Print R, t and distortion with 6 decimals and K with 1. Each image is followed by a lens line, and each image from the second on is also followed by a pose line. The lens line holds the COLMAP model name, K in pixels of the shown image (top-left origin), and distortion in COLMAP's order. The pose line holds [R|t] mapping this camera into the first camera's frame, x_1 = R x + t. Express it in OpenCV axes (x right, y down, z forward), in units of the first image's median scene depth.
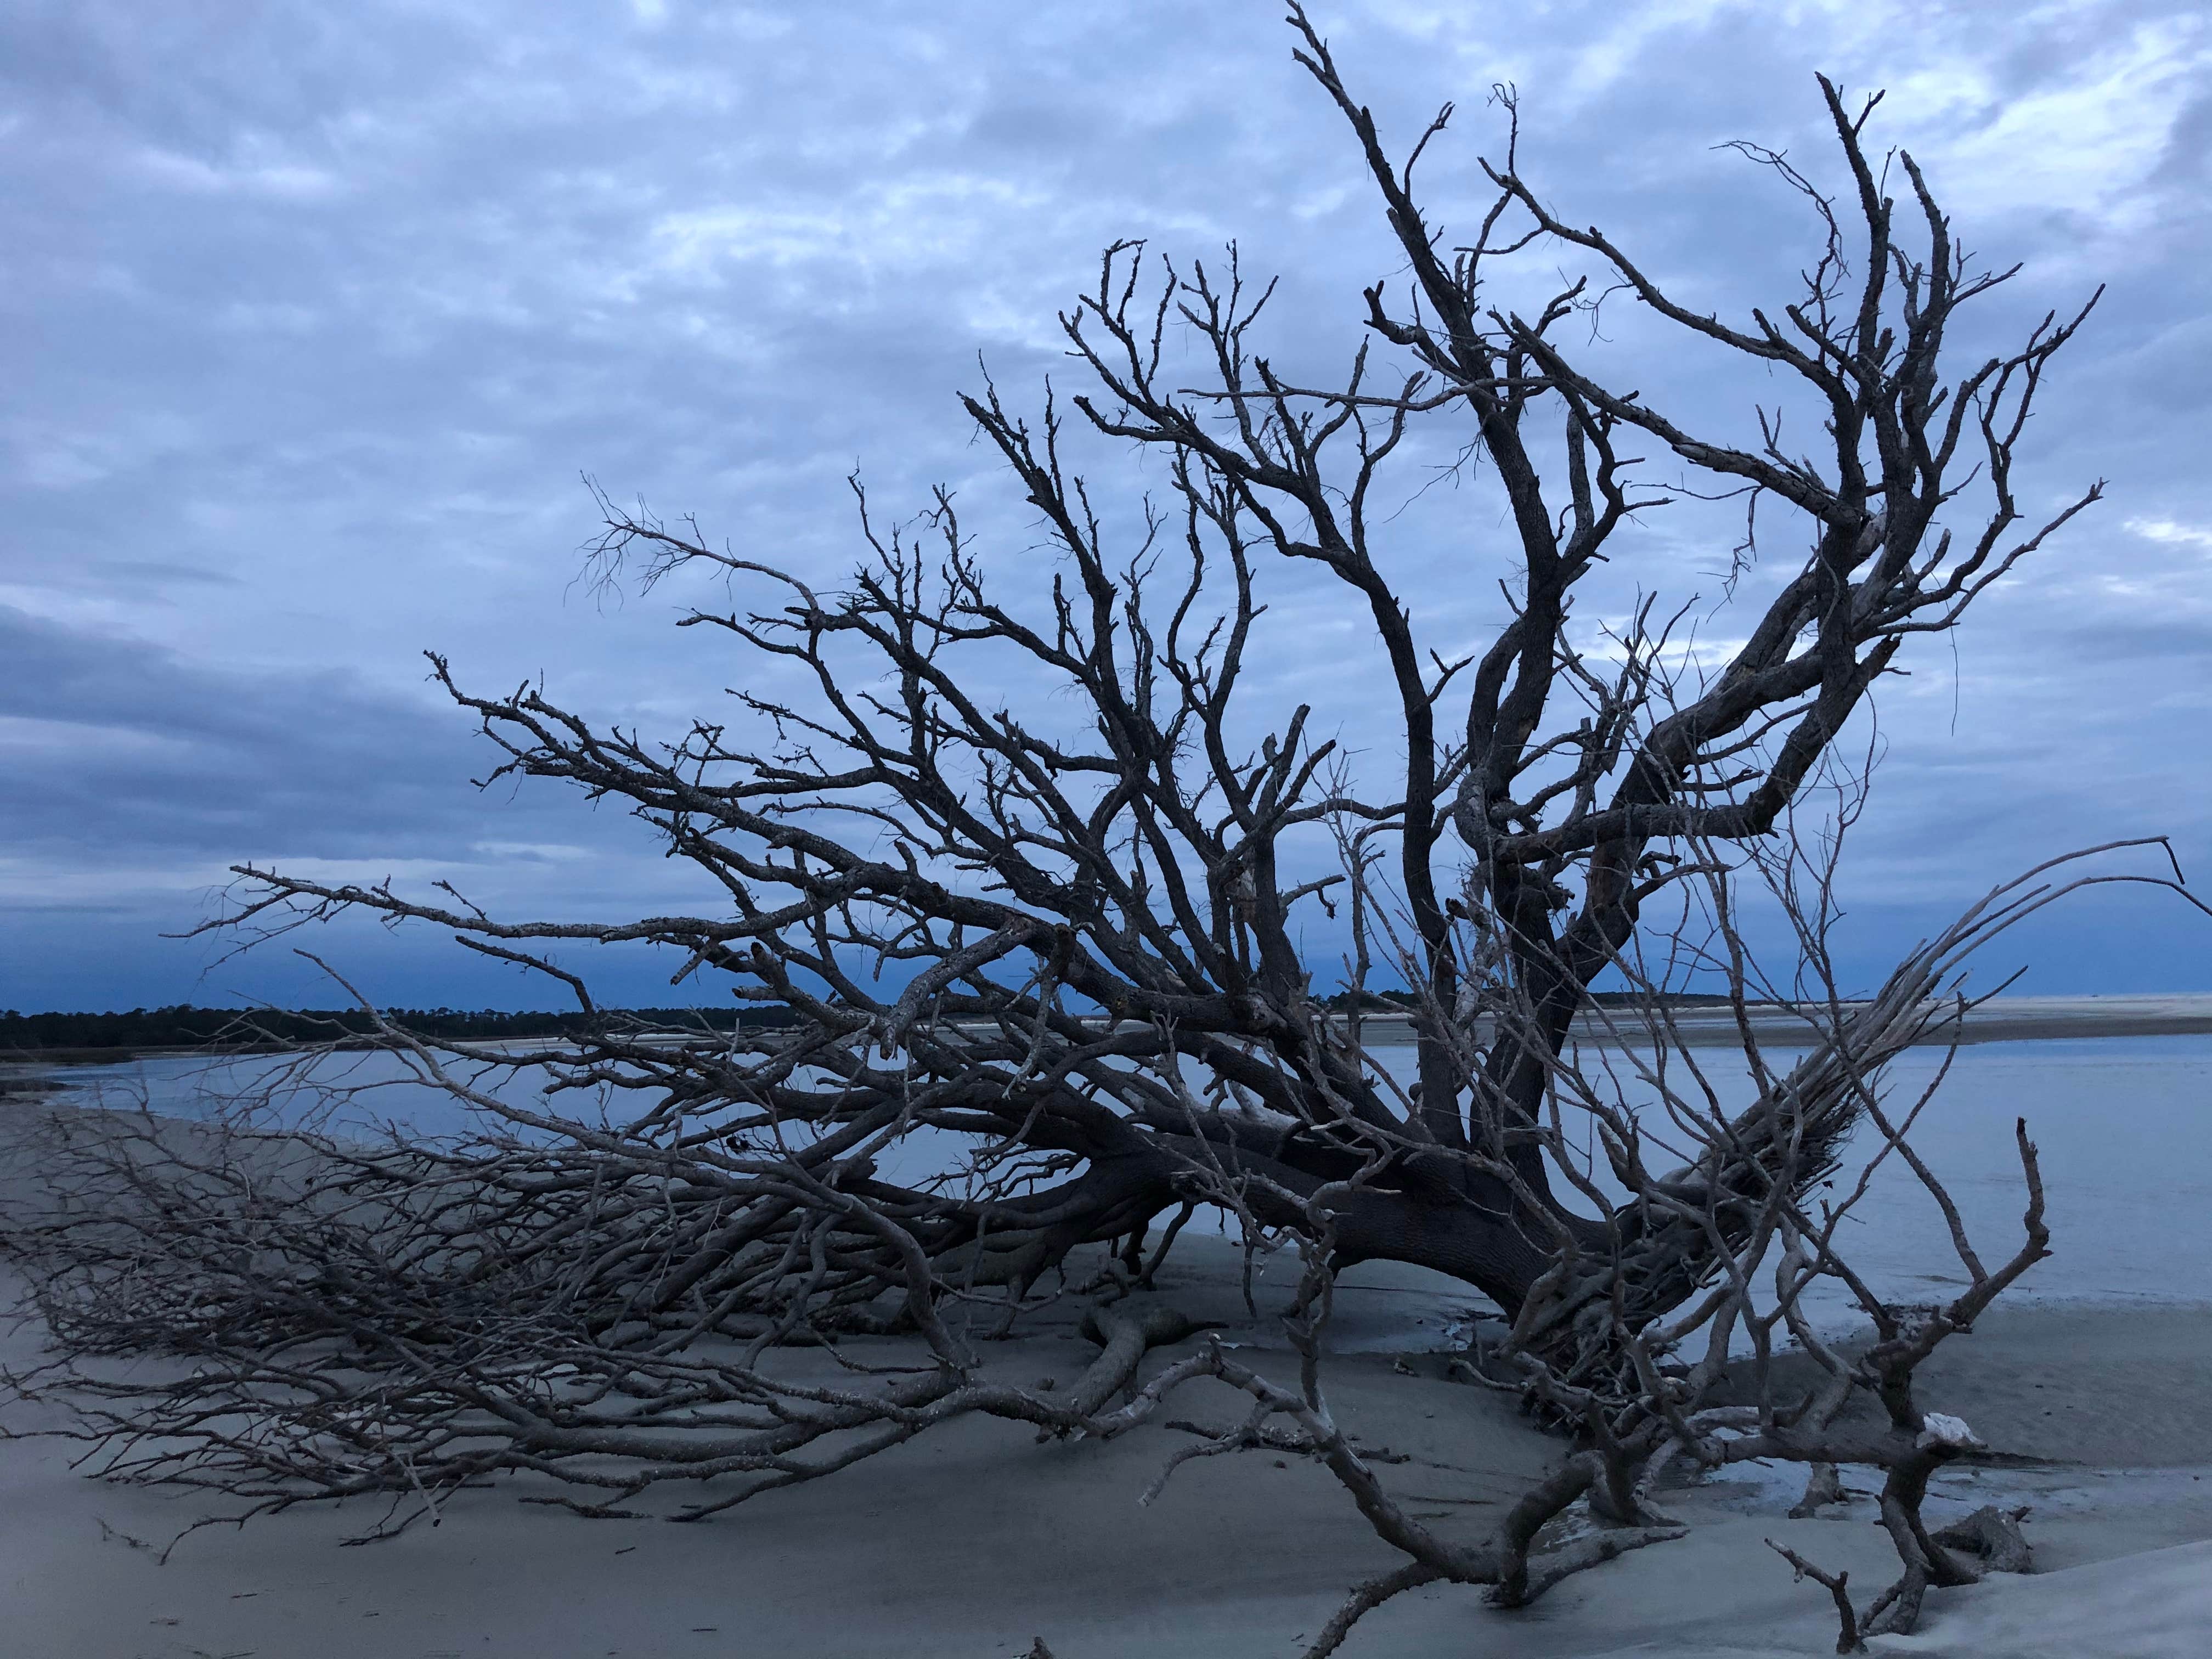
lens RADIAL K [[1838.2, 0, 1098.2], [0, 1838.2, 827.6], [0, 0, 1]] dist [0.047289, 0.004914]
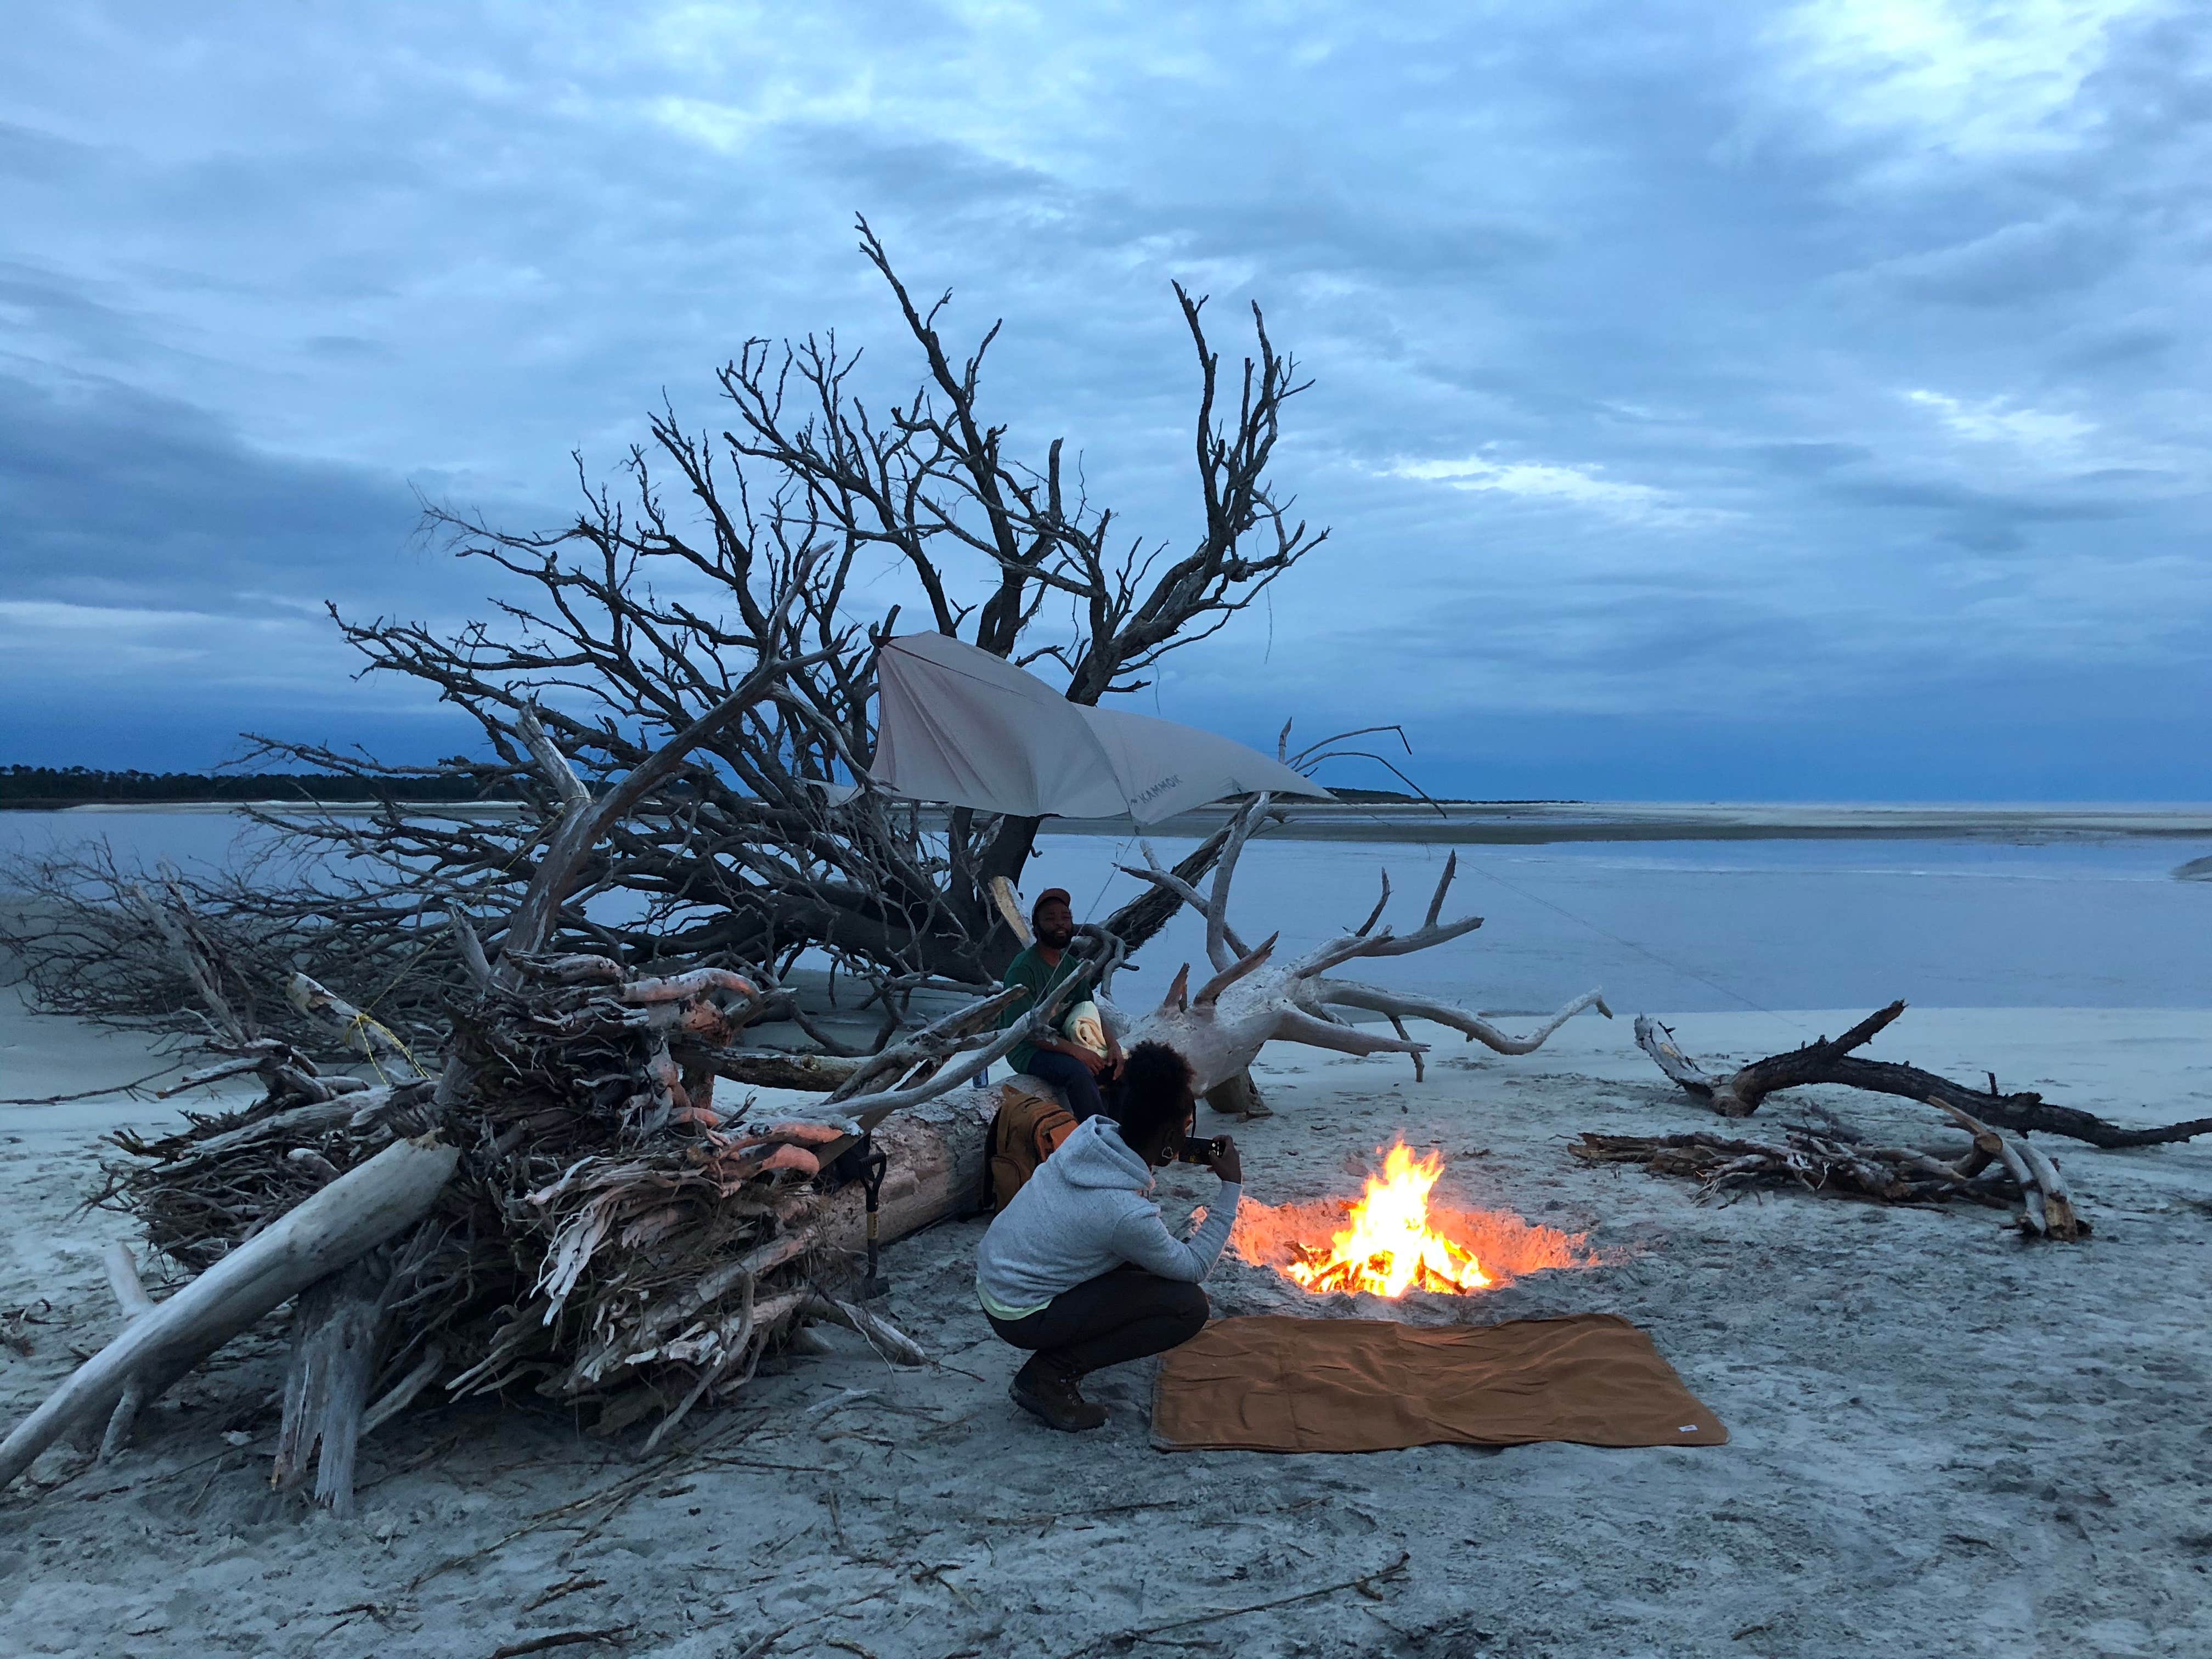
lens RADIAL K [[1838.2, 0, 1107.8], [0, 1838.2, 836.0], [0, 0, 1]] dist [0.047289, 0.004914]
pose [[0.985293, 0.028325, 0.168512, 0.050738], [-0.048278, 0.992132, 0.115514, -0.081382], [-0.163914, -0.121951, 0.978908, -0.603985]]
